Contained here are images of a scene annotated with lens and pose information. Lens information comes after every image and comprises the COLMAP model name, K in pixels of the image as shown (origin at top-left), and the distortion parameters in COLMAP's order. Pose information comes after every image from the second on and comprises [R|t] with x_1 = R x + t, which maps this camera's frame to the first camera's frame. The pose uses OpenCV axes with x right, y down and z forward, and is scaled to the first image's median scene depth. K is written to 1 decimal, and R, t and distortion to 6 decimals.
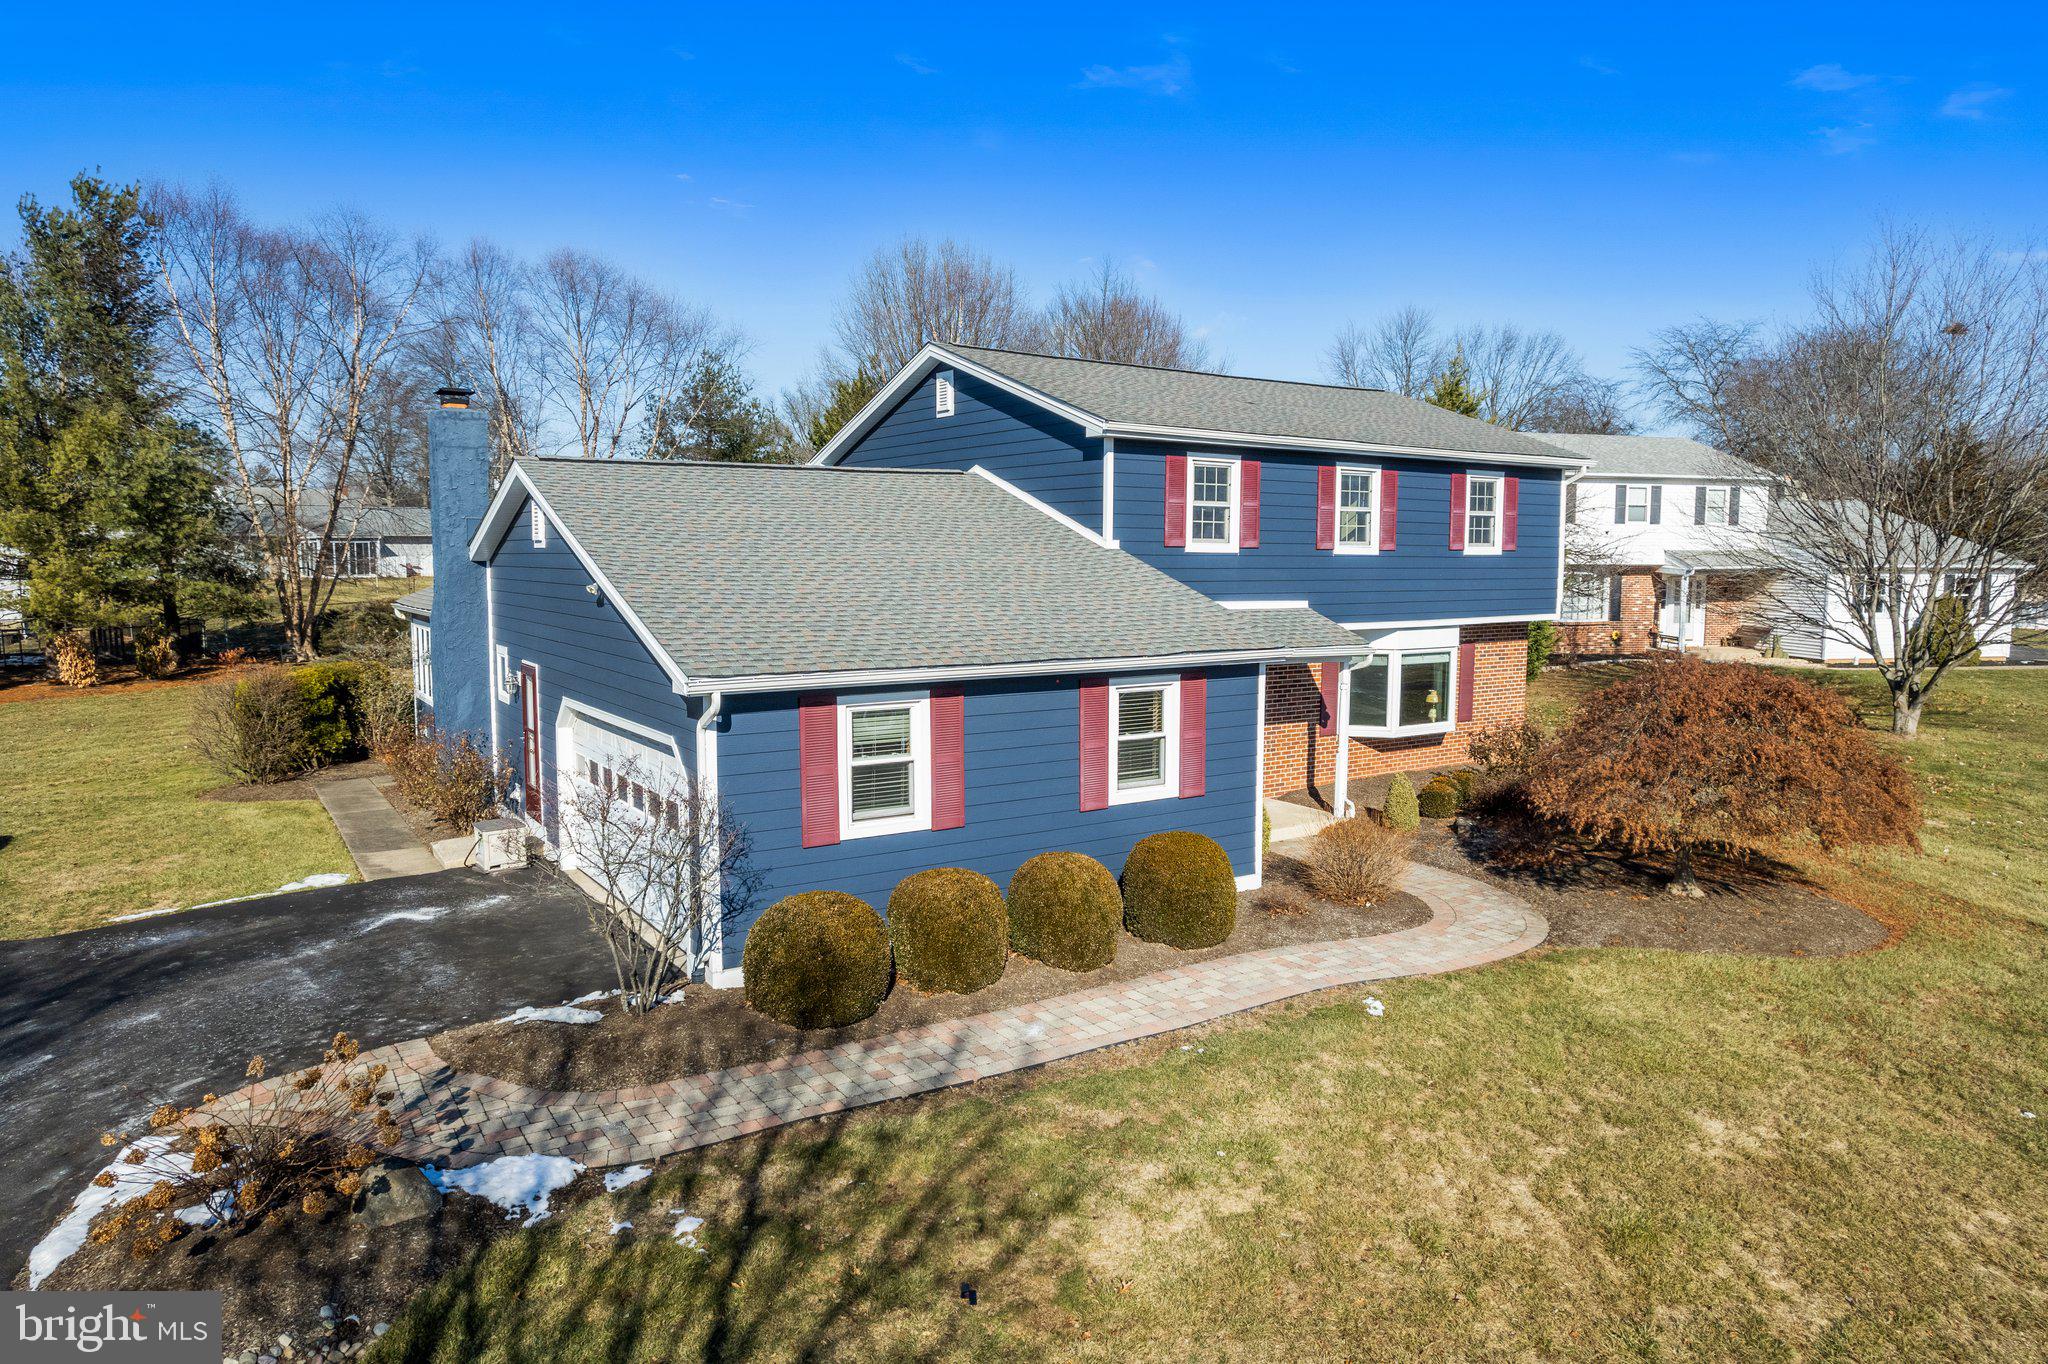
lens RADIAL K [[1312.2, 0, 1050.4], [0, 1312.2, 679.9], [0, 0, 1]] dist [-0.086695, 0.082651]
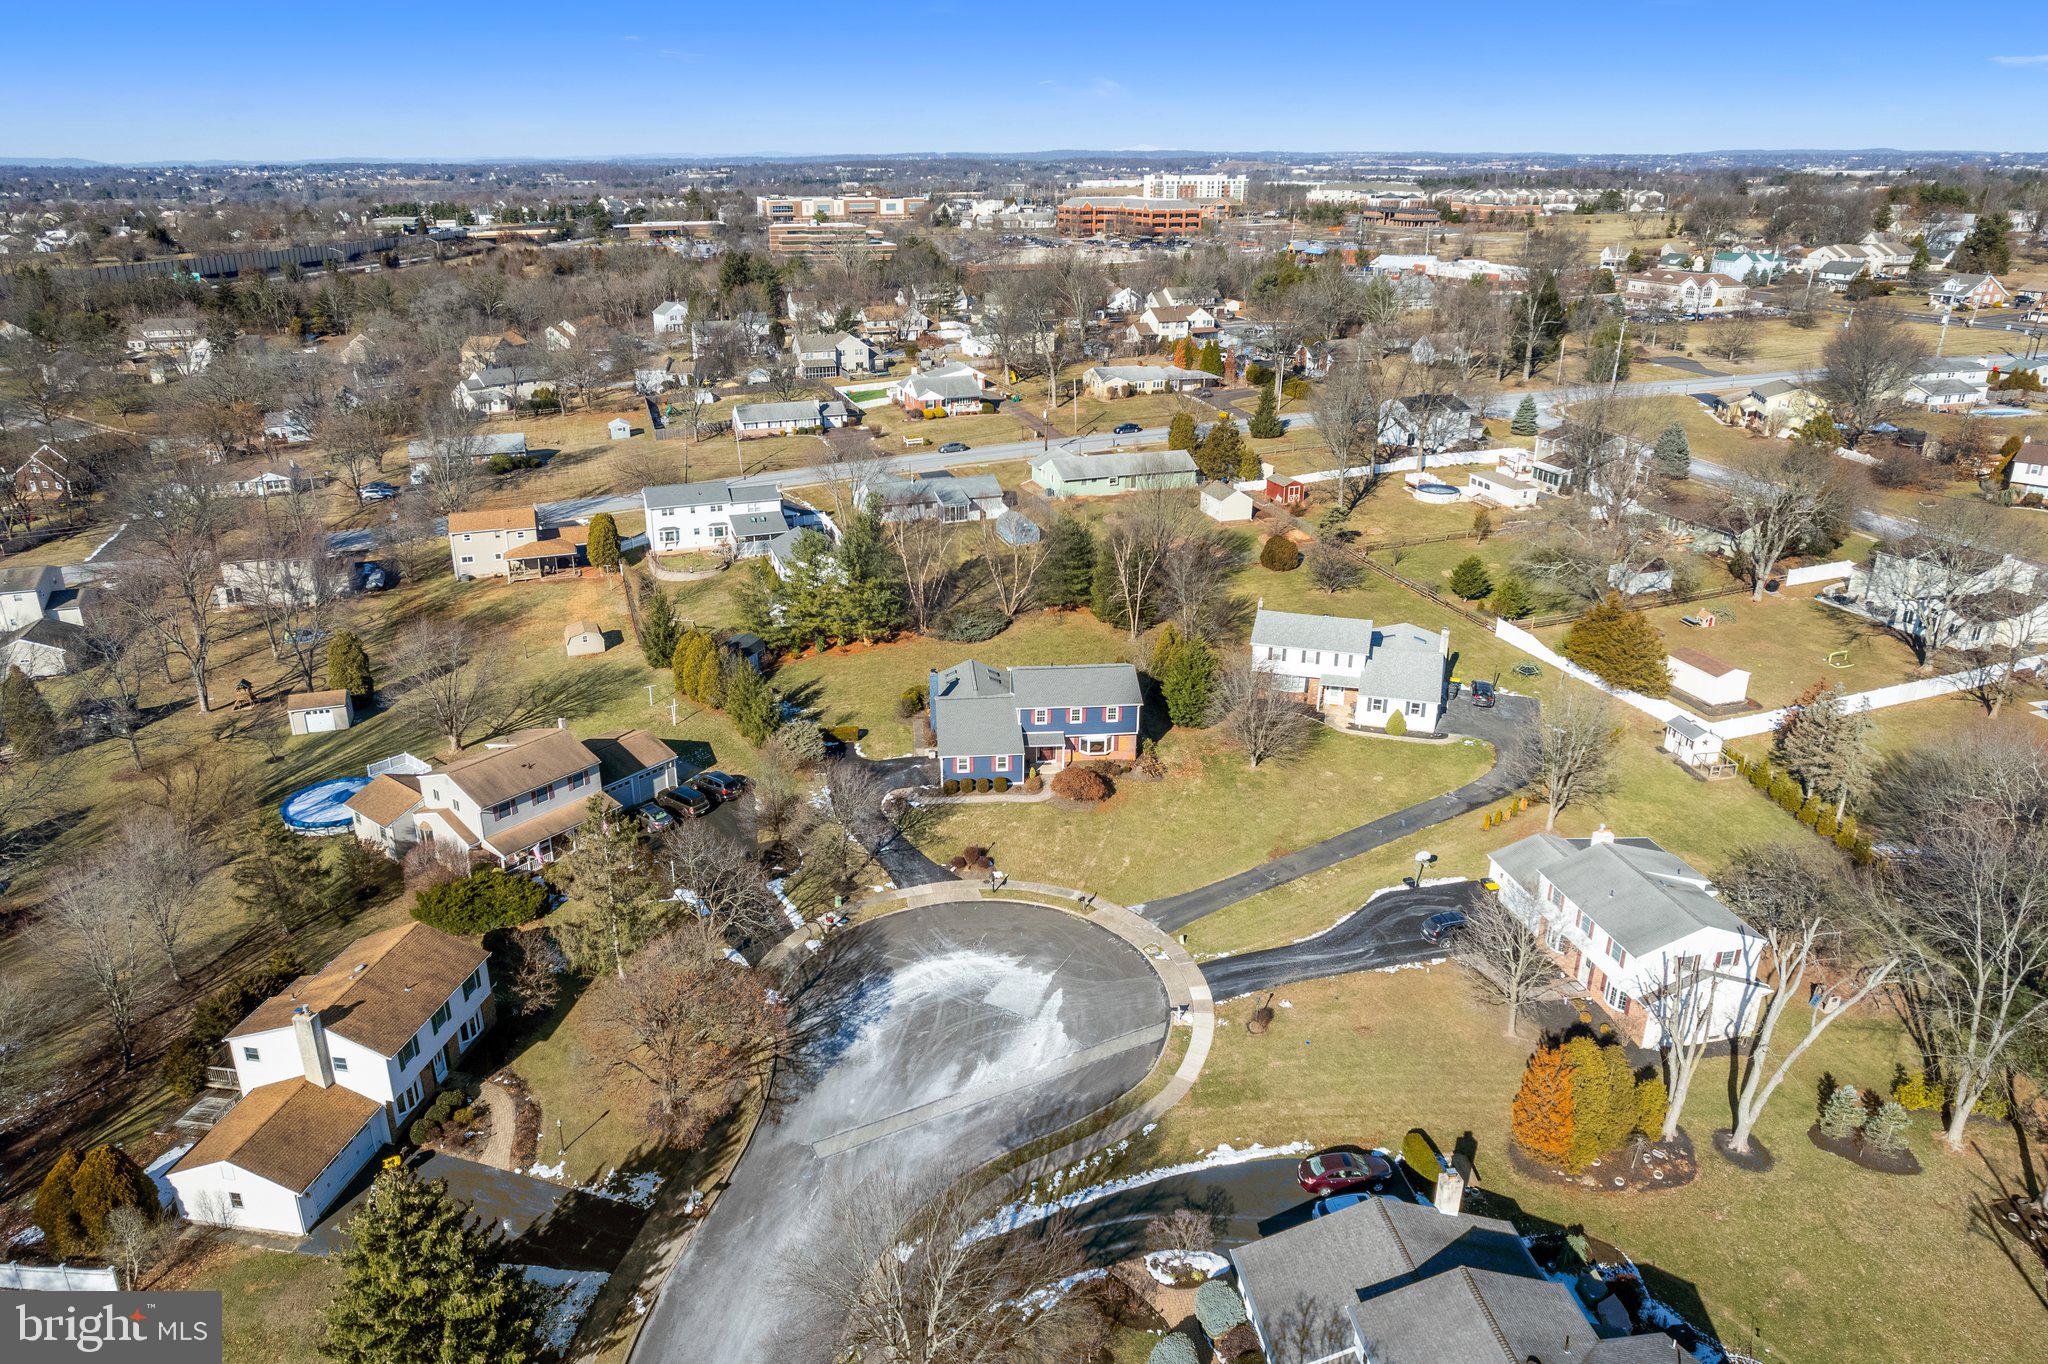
lens RADIAL K [[1290.8, 0, 1037.0], [0, 1290.8, 690.4], [0, 0, 1]] dist [-0.051112, 0.000085]
pose [[0.883650, 0.186440, -0.429421, 2.575374], [-0.053076, 0.951261, 0.303787, -2.009536], [0.465129, -0.245649, 0.850477, -3.922069]]
